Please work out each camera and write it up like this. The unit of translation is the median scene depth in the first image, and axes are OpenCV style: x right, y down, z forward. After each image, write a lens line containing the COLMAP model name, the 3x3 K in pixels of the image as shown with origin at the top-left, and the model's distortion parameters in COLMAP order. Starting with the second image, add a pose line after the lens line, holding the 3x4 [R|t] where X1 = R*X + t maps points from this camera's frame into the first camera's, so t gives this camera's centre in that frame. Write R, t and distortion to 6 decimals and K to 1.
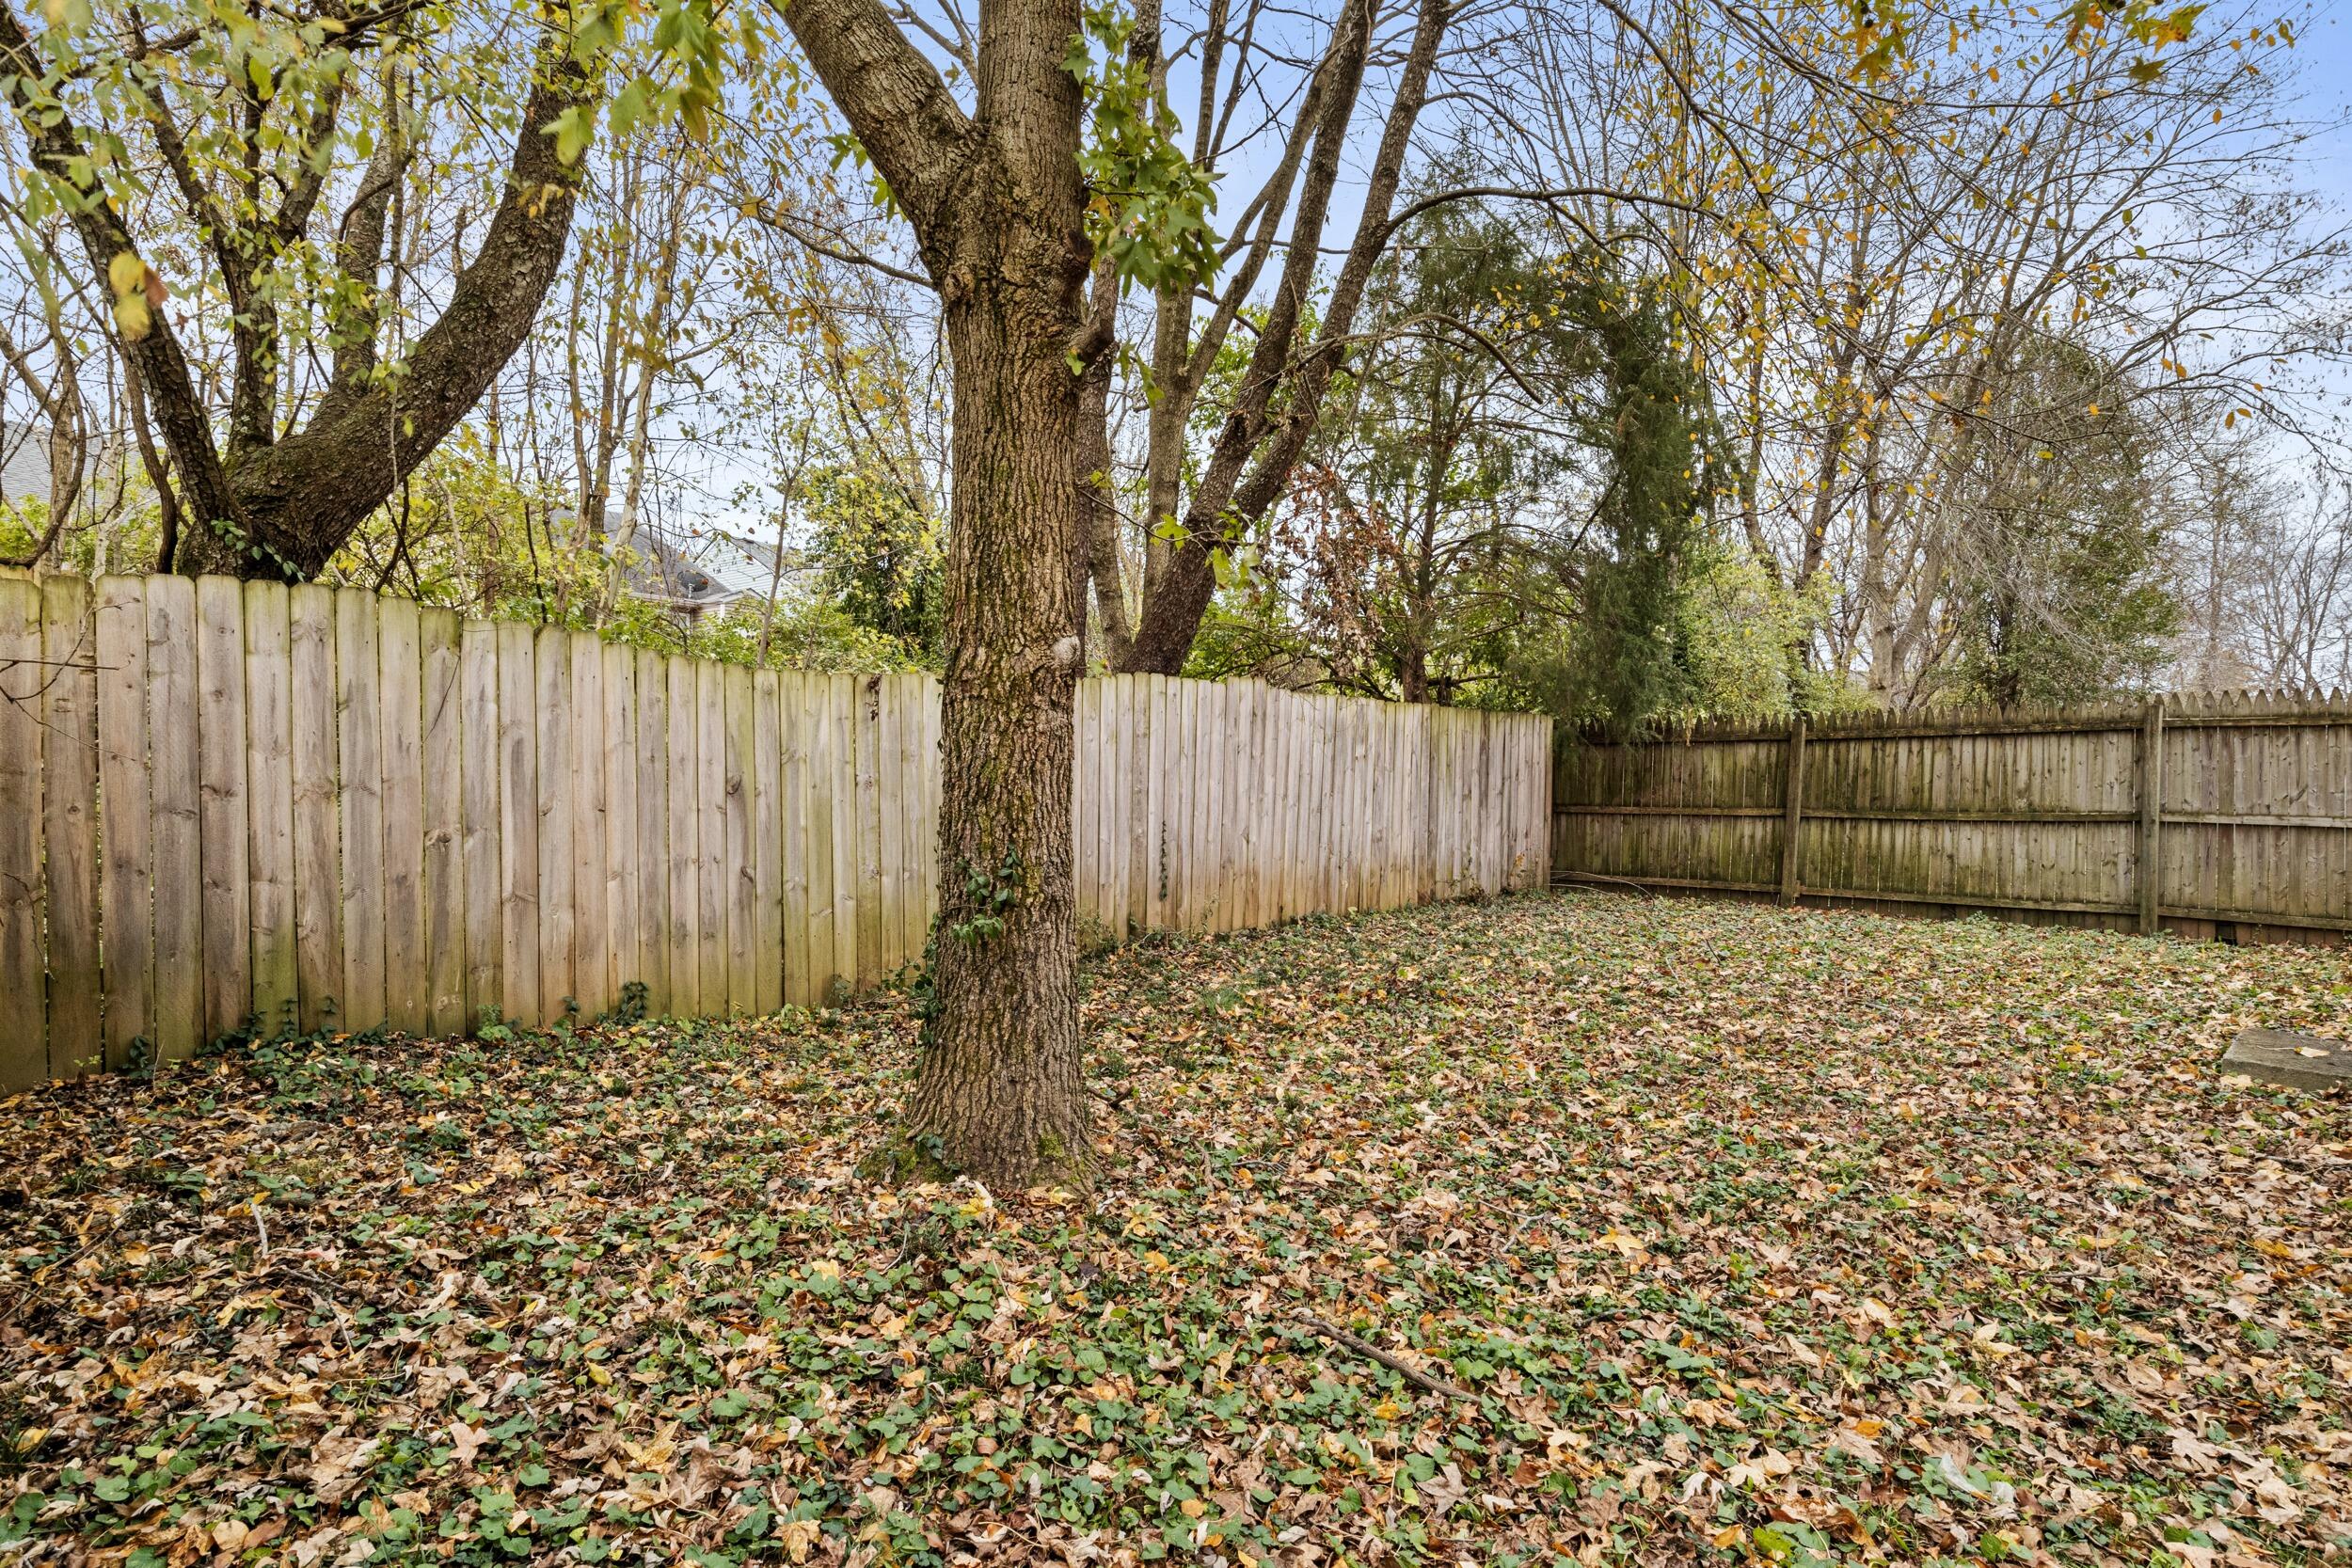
lens RADIAL K [[1189.1, 0, 1173.3], [0, 1189.1, 782.9], [0, 0, 1]] dist [-0.001343, -0.003729]
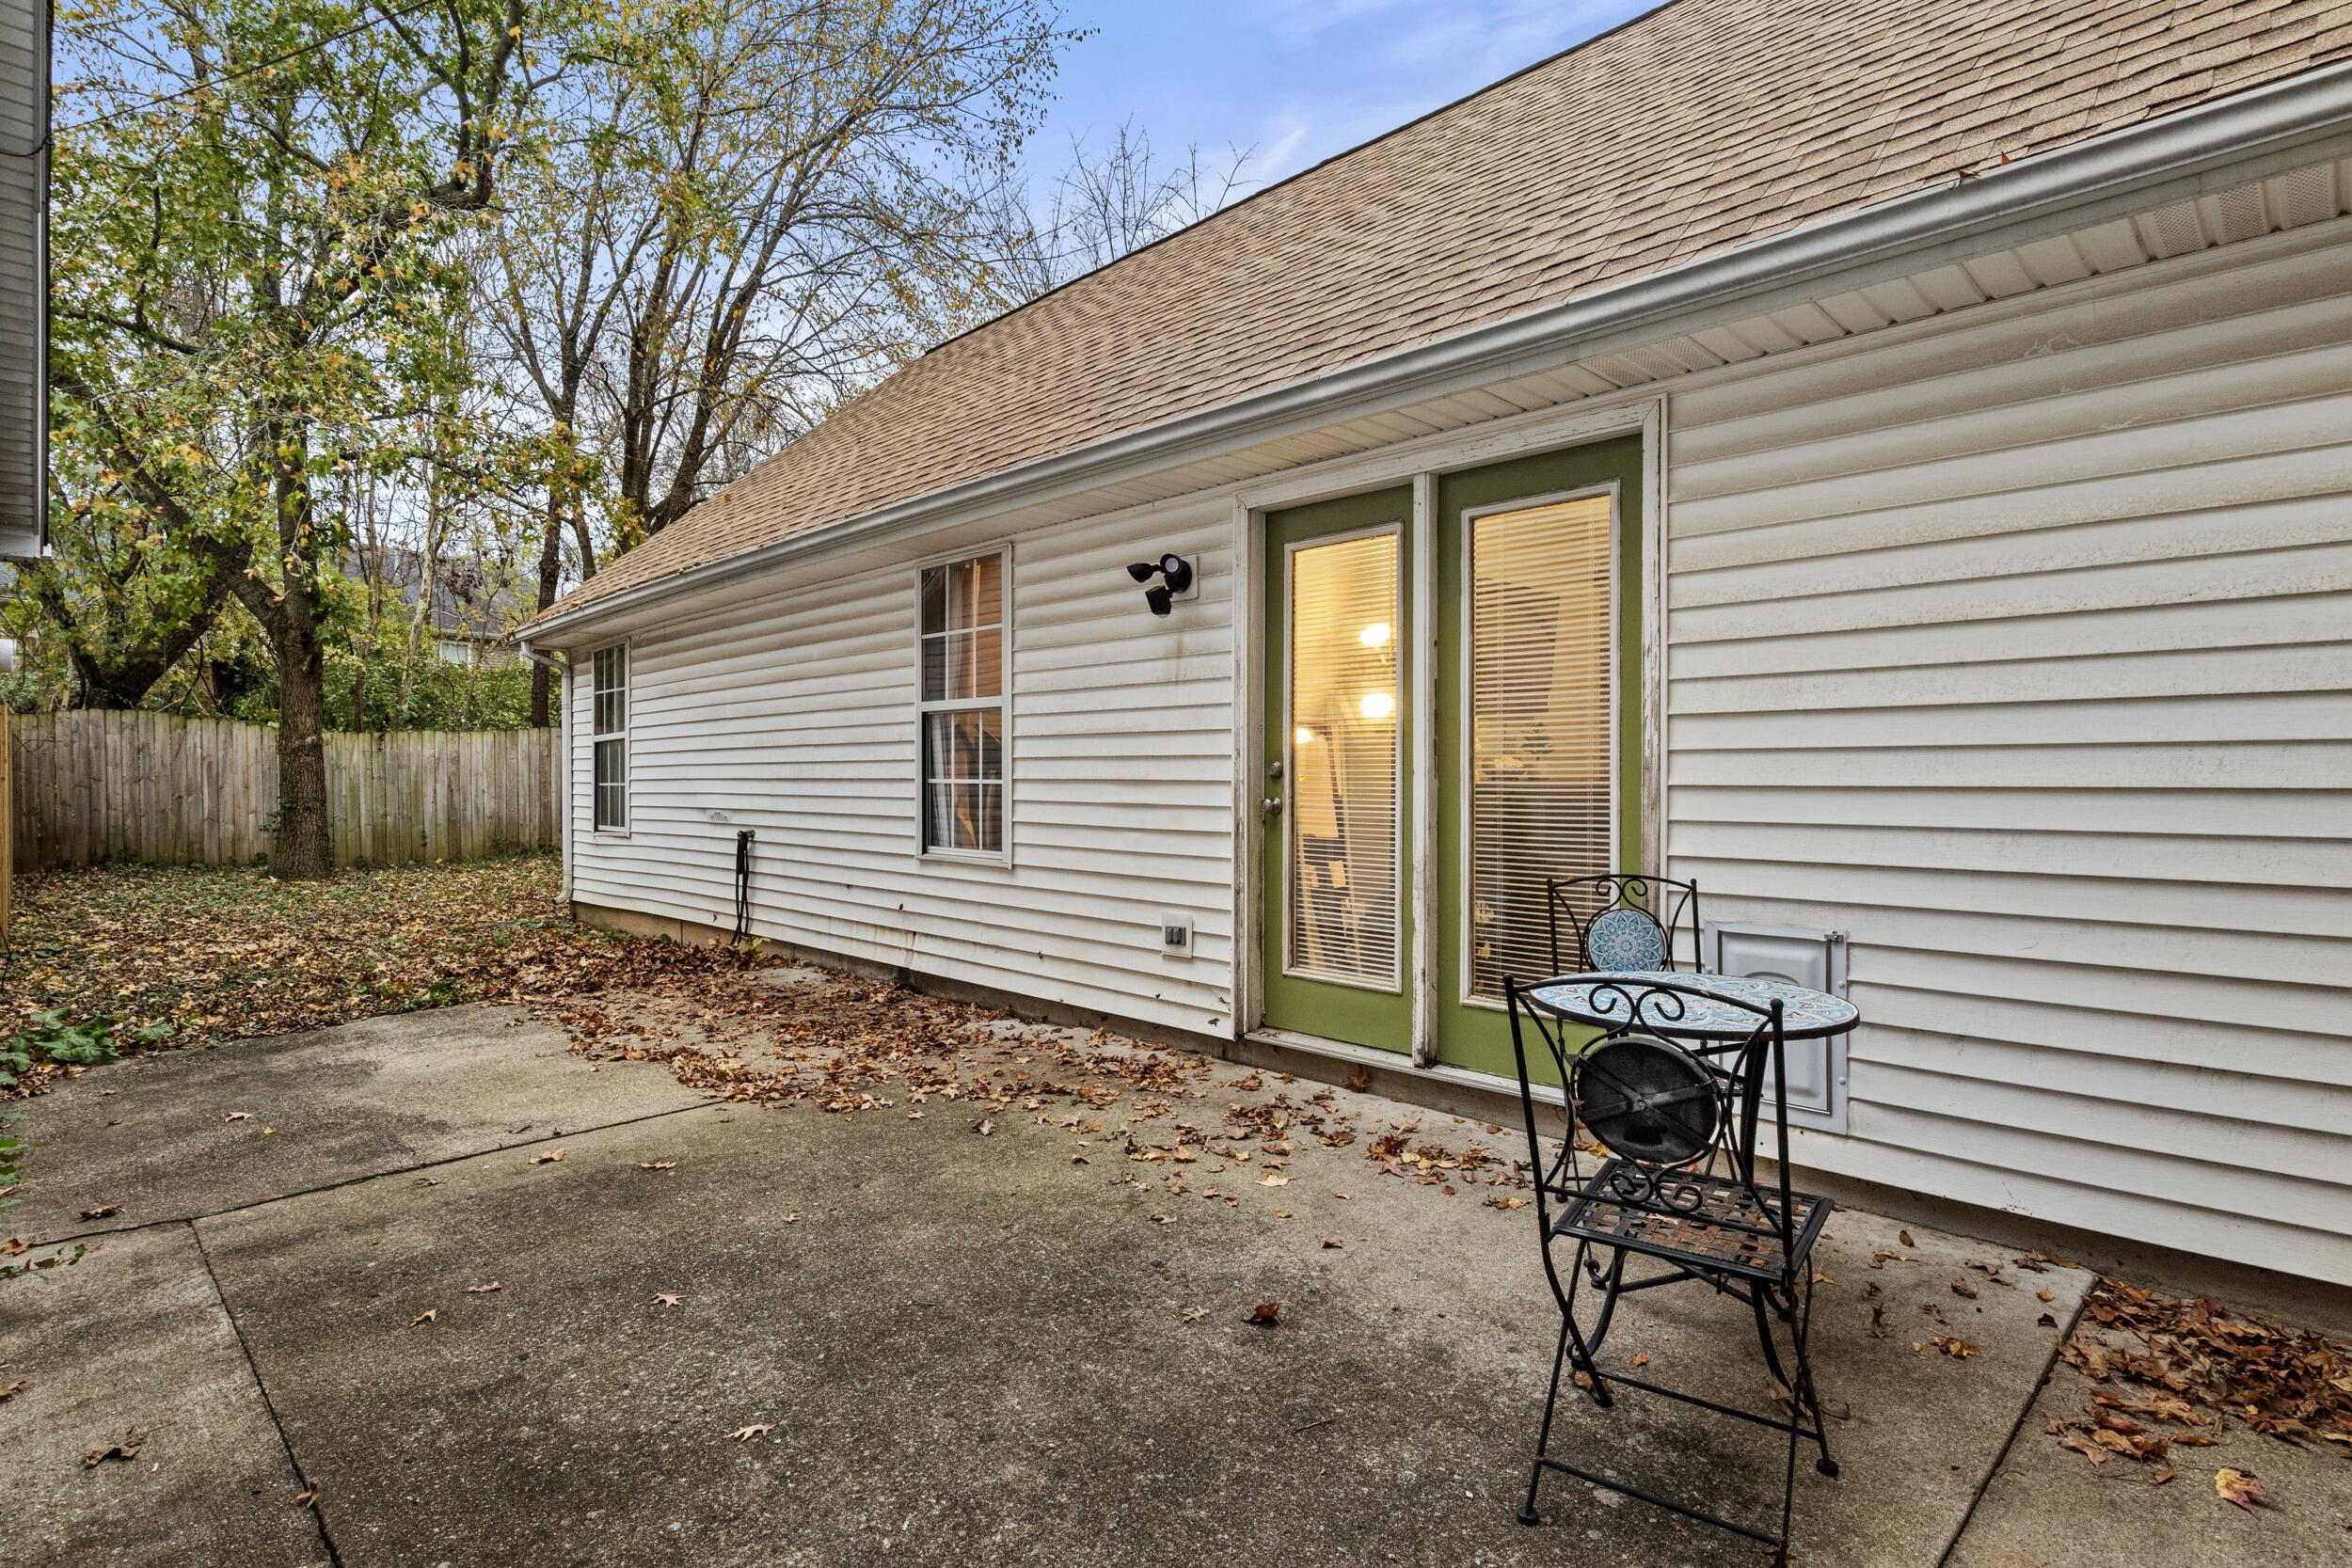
lens RADIAL K [[1189.1, 0, 1178.7], [0, 1189.1, 783.2], [0, 0, 1]] dist [-0.001343, -0.003729]
pose [[0.999988, 0.001423, -0.004635, 1.906878], [-0.001423, 0.999999, -0.000048, 0.012455], [0.004635, 0.000055, 0.999989, -1.945810]]
